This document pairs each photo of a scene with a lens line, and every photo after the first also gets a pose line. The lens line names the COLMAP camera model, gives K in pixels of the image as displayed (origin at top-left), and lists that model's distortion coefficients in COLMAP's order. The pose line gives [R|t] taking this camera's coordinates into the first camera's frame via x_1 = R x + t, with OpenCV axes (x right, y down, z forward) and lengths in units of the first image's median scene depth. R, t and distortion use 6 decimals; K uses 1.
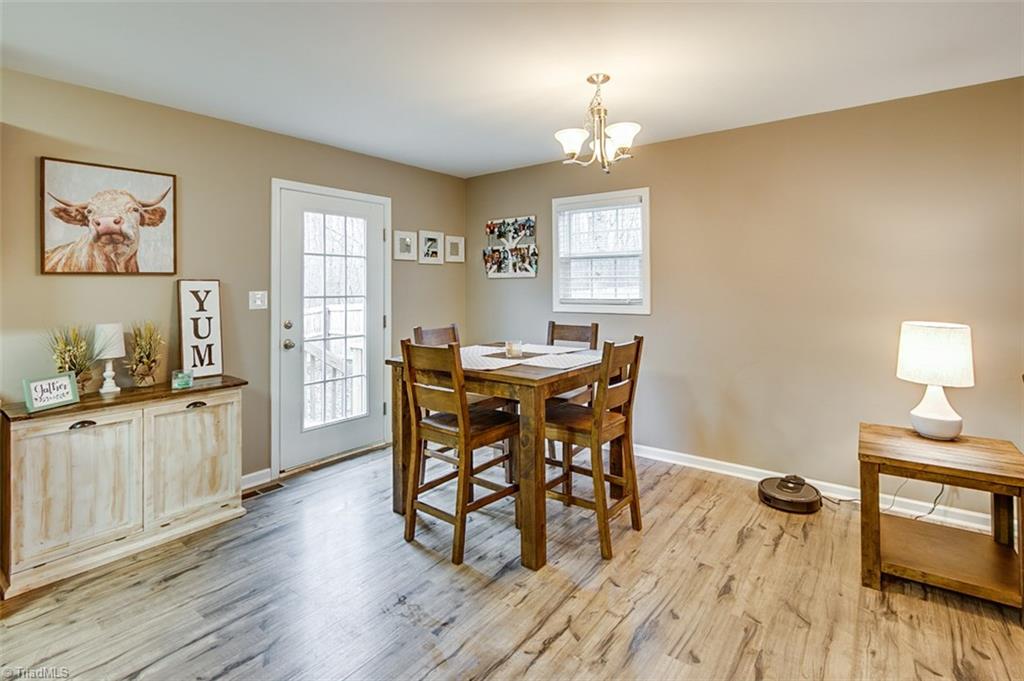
lens RADIAL K [[497.2, 0, 507.8], [0, 497.2, 276.5], [0, 0, 1]] dist [-0.008964, 0.000937]
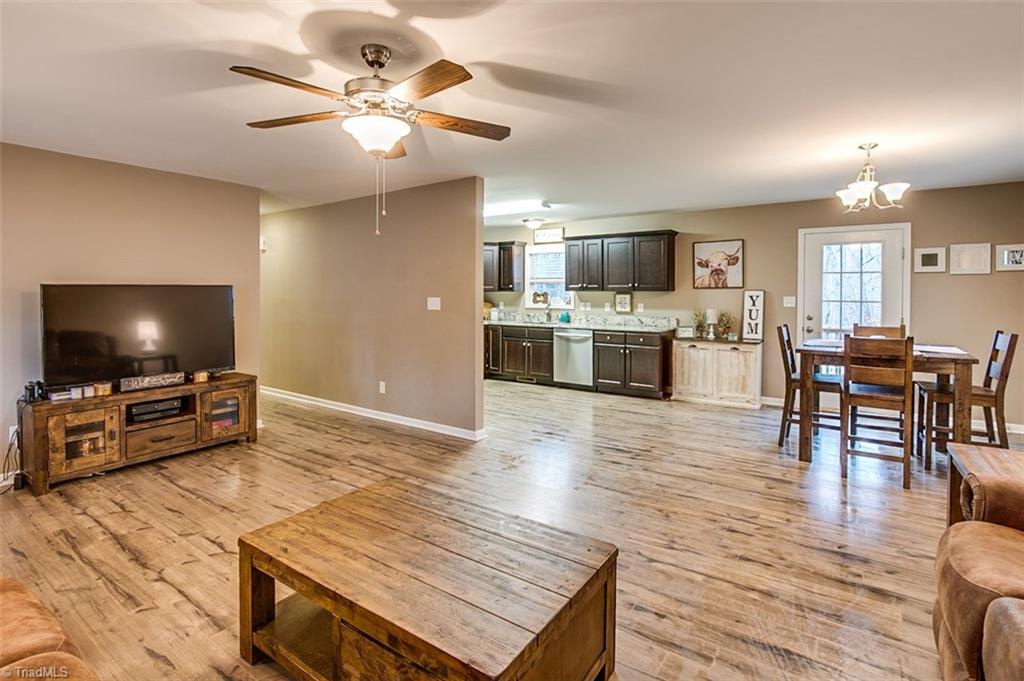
lens RADIAL K [[486.1, 0, 515.6], [0, 486.1, 300.3], [0, 0, 1]] dist [-0.013596, 0.000662]
pose [[0.049727, 0.022686, -0.998505, 1.307083], [0.015450, 0.999605, 0.023480, -0.013917], [0.998643, -0.016594, 0.049356, -0.046385]]
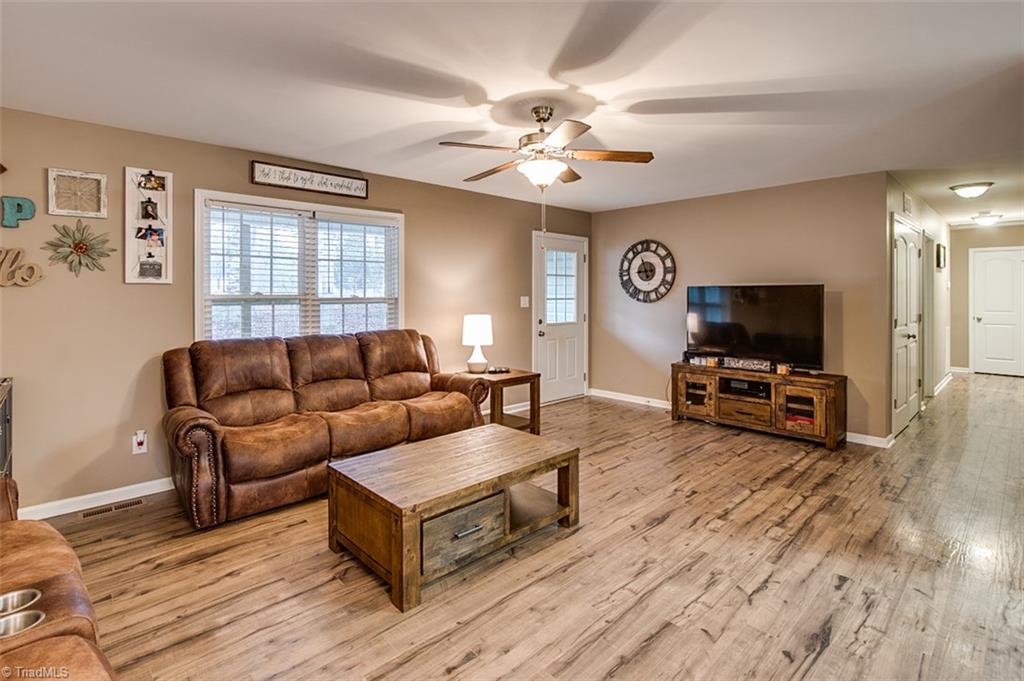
lens RADIAL K [[489.2, 0, 506.7], [0, 489.2, 294.6], [0, 0, 1]] dist [-0.009440, 0.000229]
pose [[-0.987112, 0.008412, 0.159810, 0.487547], [0.005943, 0.999856, -0.015926, 0.009982], [-0.159921, -0.014772, -0.987019, 0.753313]]
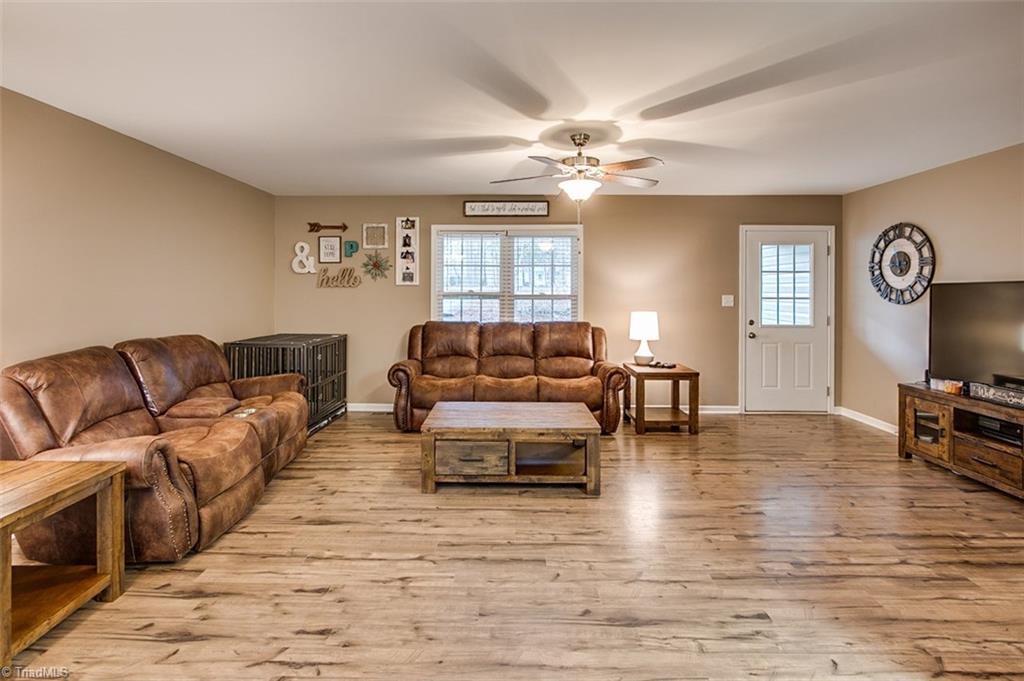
lens RADIAL K [[490.0, 0, 509.0], [0, 490.0, 290.3], [0, 0, 1]] dist [-0.010995, 0.000223]
pose [[-0.601048, 0.008025, 0.799173, -0.243948], [-0.010832, 0.999776, -0.018185, 0.011538], [-0.799140, -0.019587, -0.600826, 0.602357]]
